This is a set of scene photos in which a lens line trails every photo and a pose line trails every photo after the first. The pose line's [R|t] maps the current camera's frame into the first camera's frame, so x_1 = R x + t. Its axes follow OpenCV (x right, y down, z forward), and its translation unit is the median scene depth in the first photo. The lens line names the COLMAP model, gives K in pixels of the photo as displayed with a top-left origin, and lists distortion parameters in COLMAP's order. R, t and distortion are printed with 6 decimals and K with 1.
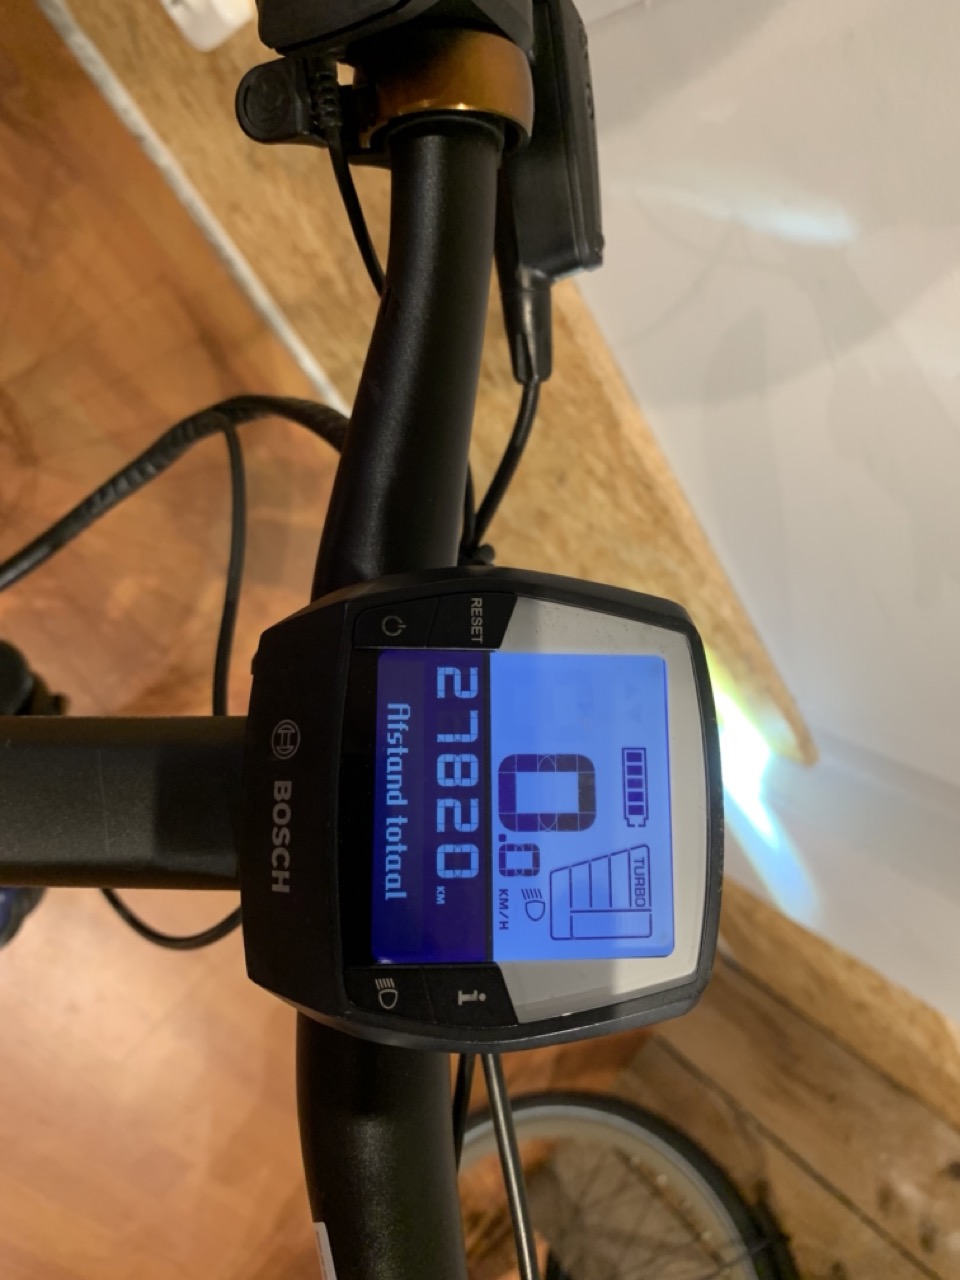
lens RADIAL K [[954.4, 0, 480.0], [0, 954.4, 640.0], [0, 0, 1]] dist [0.001593, 0.001812]
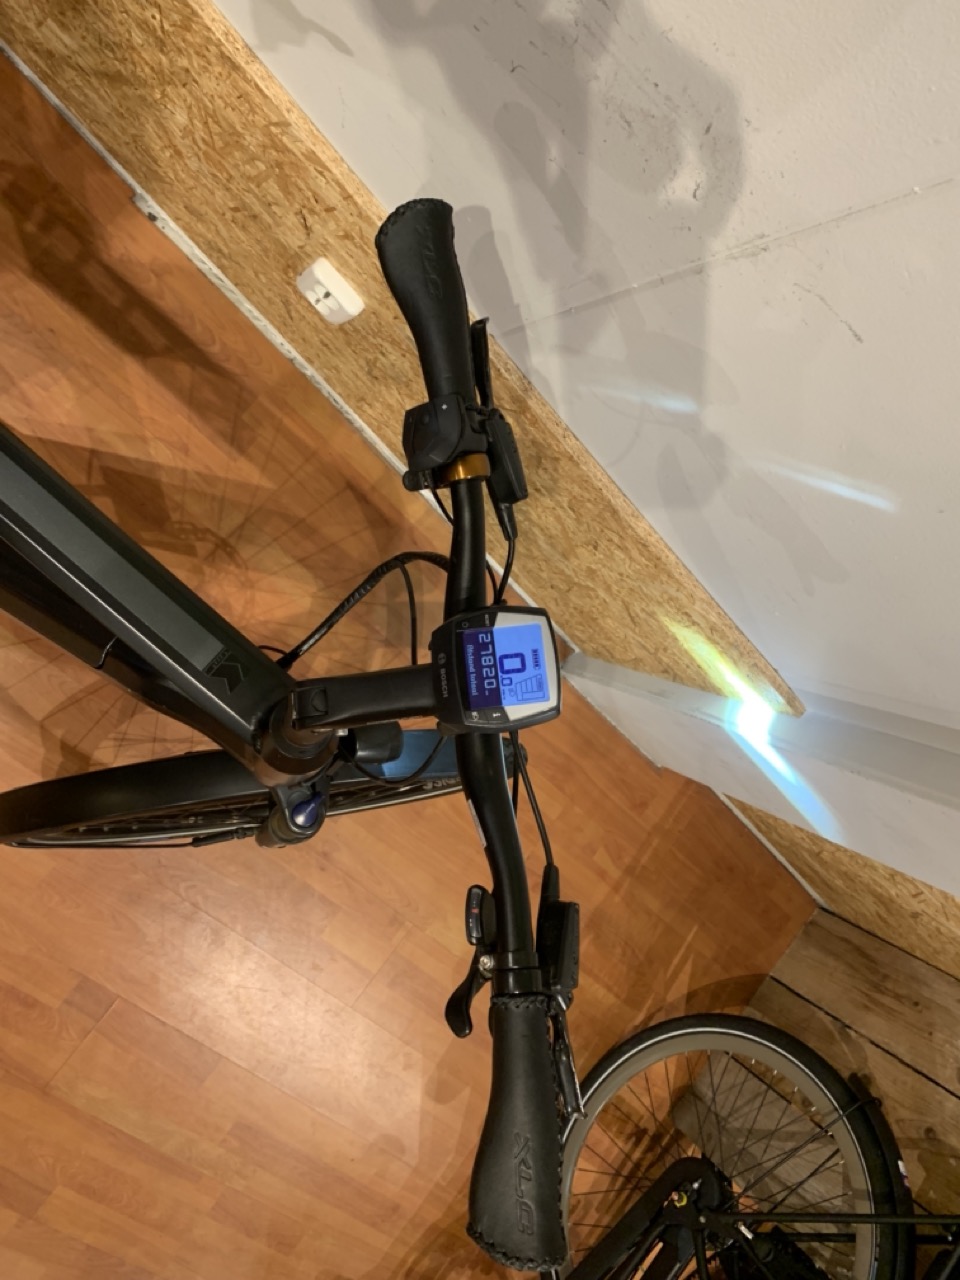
lens RADIAL K [[954.4, 0, 480.0], [0, 954.4, 640.0], [0, 0, 1]] dist [0.001593, 0.001812]
pose [[0.981099, -0.139737, -0.133863, 0.217043], [0.131234, 0.988848, -0.070406, 0.148904], [0.142208, 0.051508, 0.988496, -1.279737]]
